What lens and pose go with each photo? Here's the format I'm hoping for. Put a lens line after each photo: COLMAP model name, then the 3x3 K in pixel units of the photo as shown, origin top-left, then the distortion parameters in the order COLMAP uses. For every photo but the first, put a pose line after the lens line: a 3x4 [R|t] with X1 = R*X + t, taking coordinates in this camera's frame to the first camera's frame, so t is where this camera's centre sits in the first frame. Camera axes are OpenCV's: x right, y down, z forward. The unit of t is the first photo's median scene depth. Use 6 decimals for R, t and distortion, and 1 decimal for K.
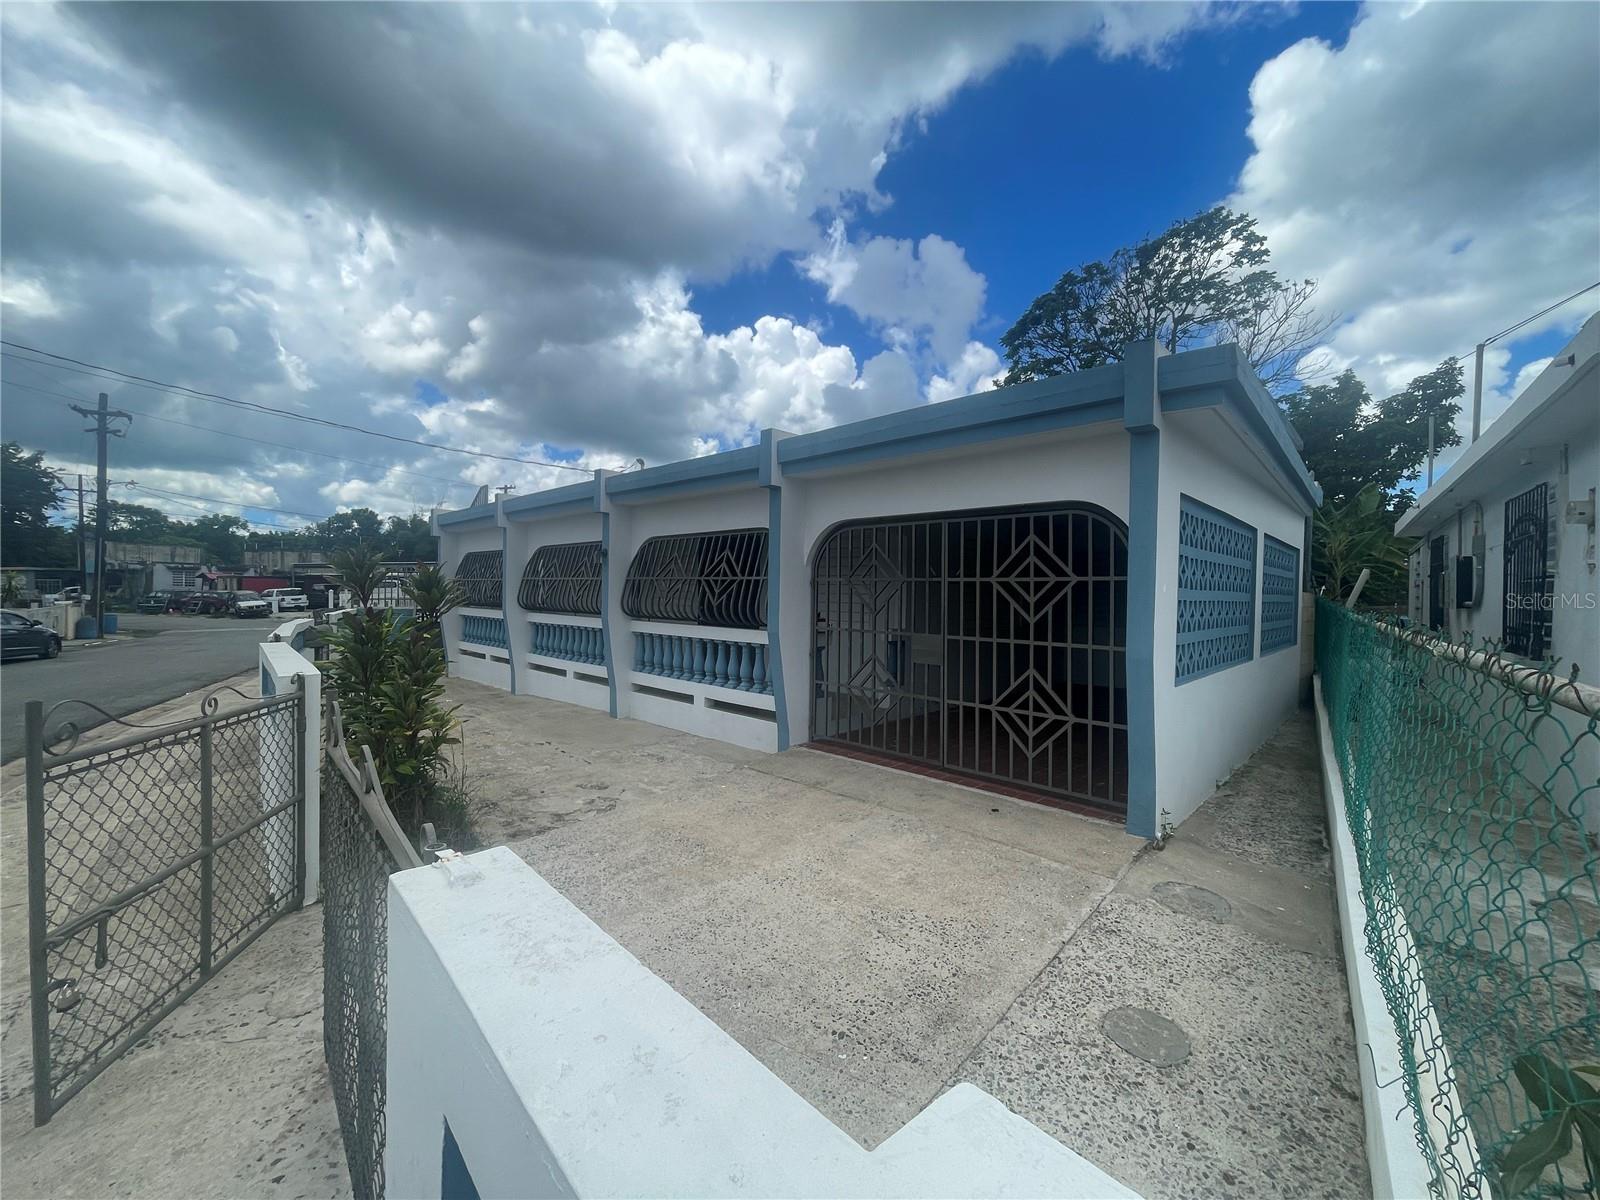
lens RADIAL K [[646.6, 0, 795.4], [0, 646.6, 610.2], [0, 0, 1]] dist [-0.000252, 0.000184]
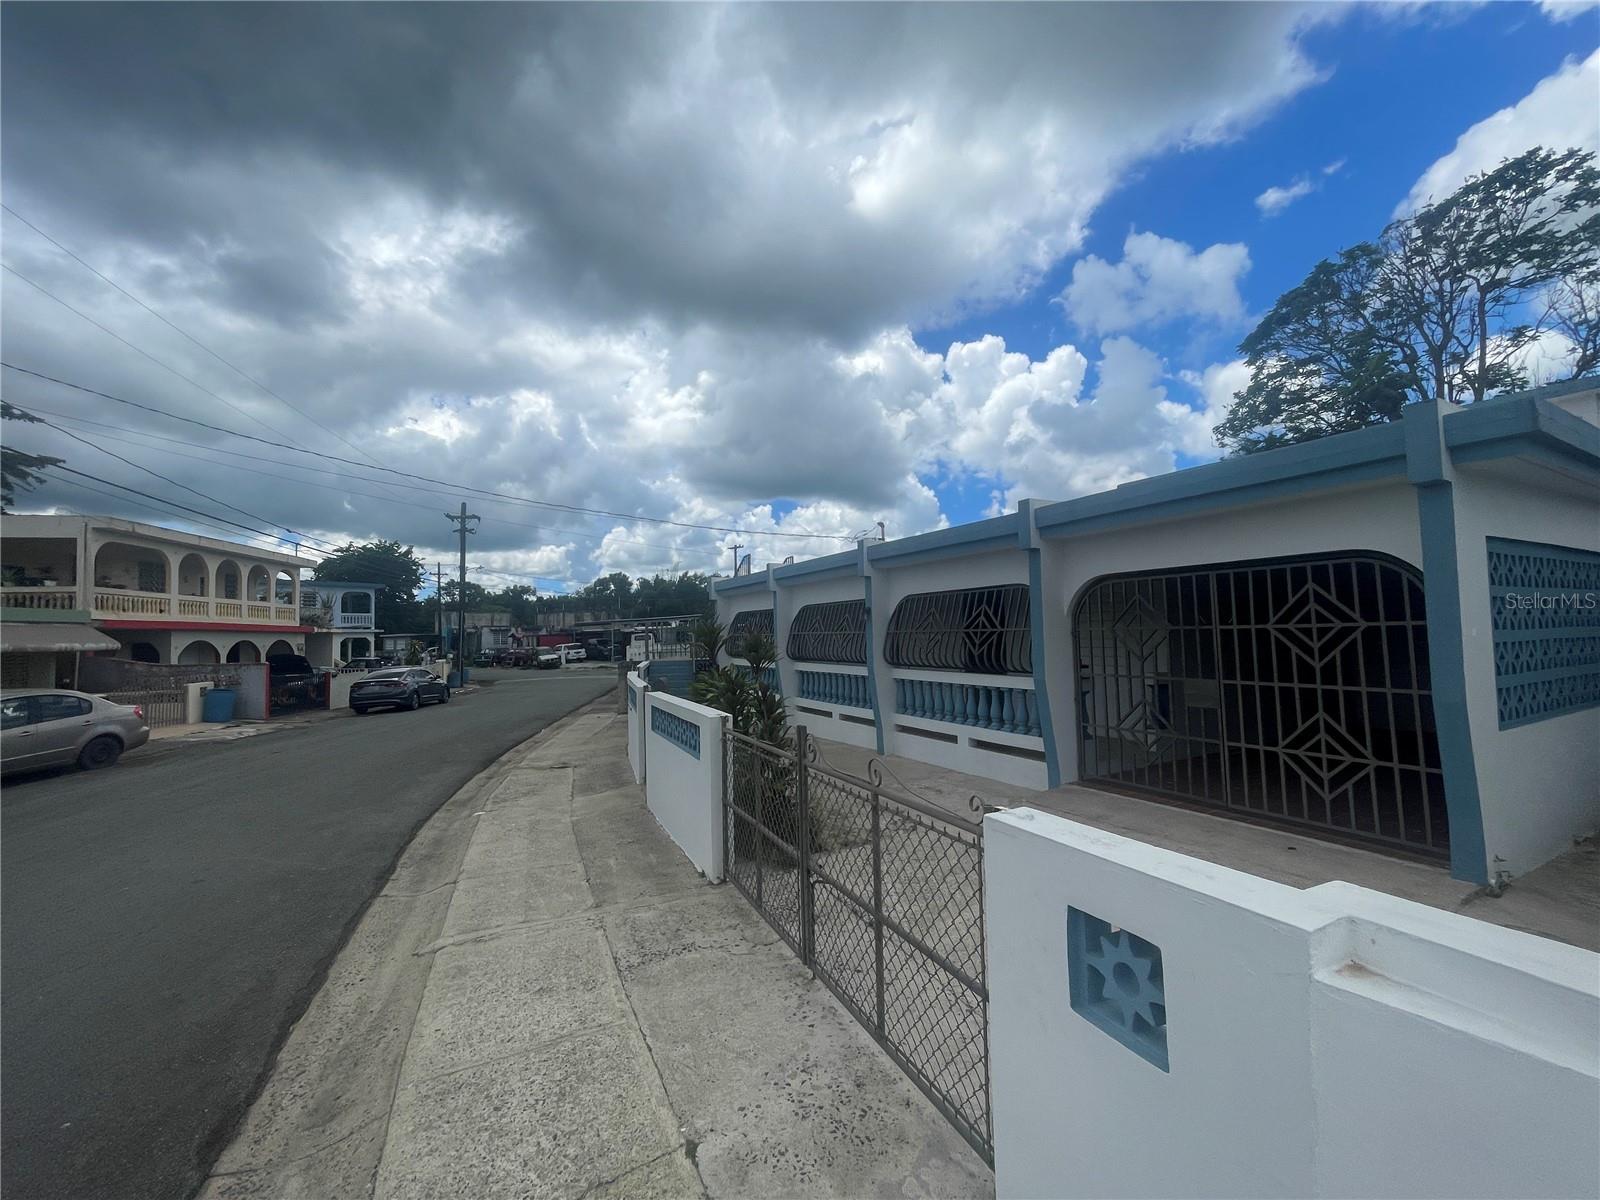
lens RADIAL K [[646.6, 0, 800.2], [0, 646.6, 606.4], [0, 0, 1]] dist [-0.000252, 0.000184]
pose [[0.951415, -0.050154, -0.303799, -0.088722], [0.029177, 0.996890, -0.073203, -0.022167], [0.306526, 0.060782, 0.949920, -0.208243]]
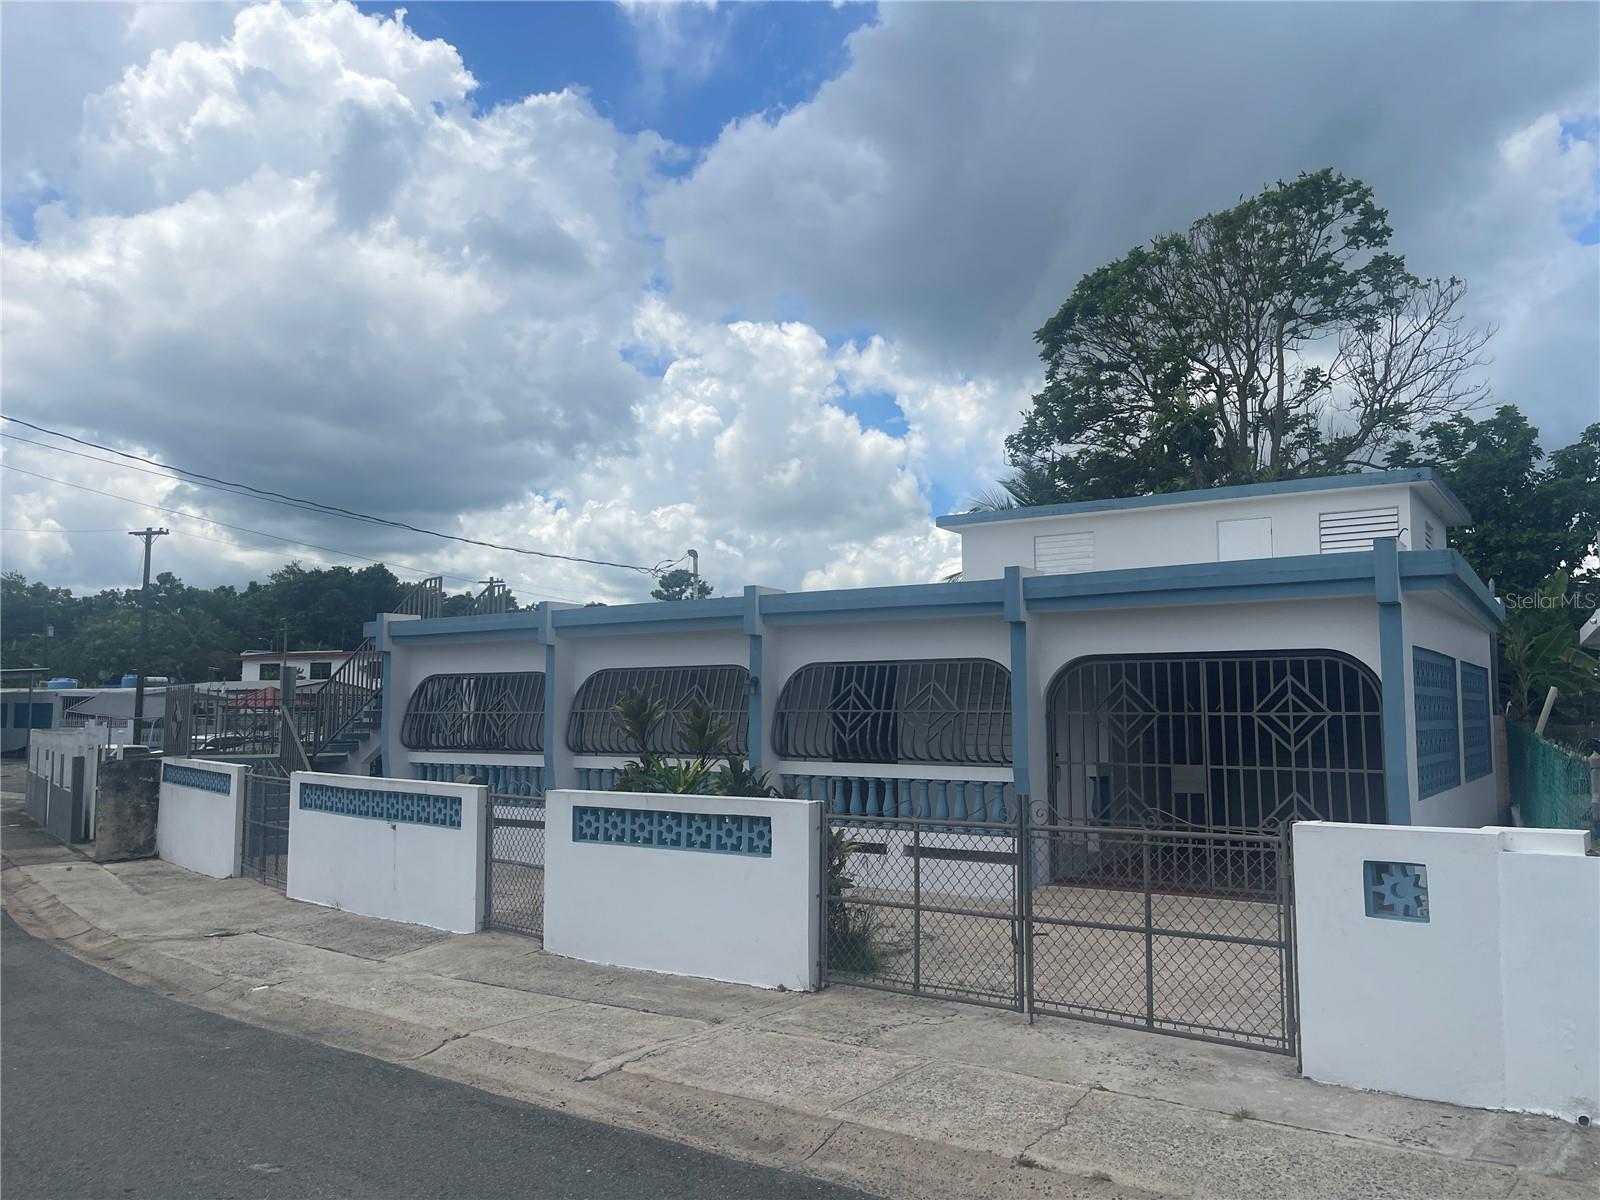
lens RADIAL K [[1197.0, 0, 795.7], [0, 1197.0, 596.5], [0, 0, 1]] dist [0.012060, -0.001805]
pose [[0.987957, -0.001889, 0.154720, -0.717608], [0.020679, 0.992567, -0.119926, -0.014368], [-0.153343, 0.121682, 0.980653, -0.849430]]
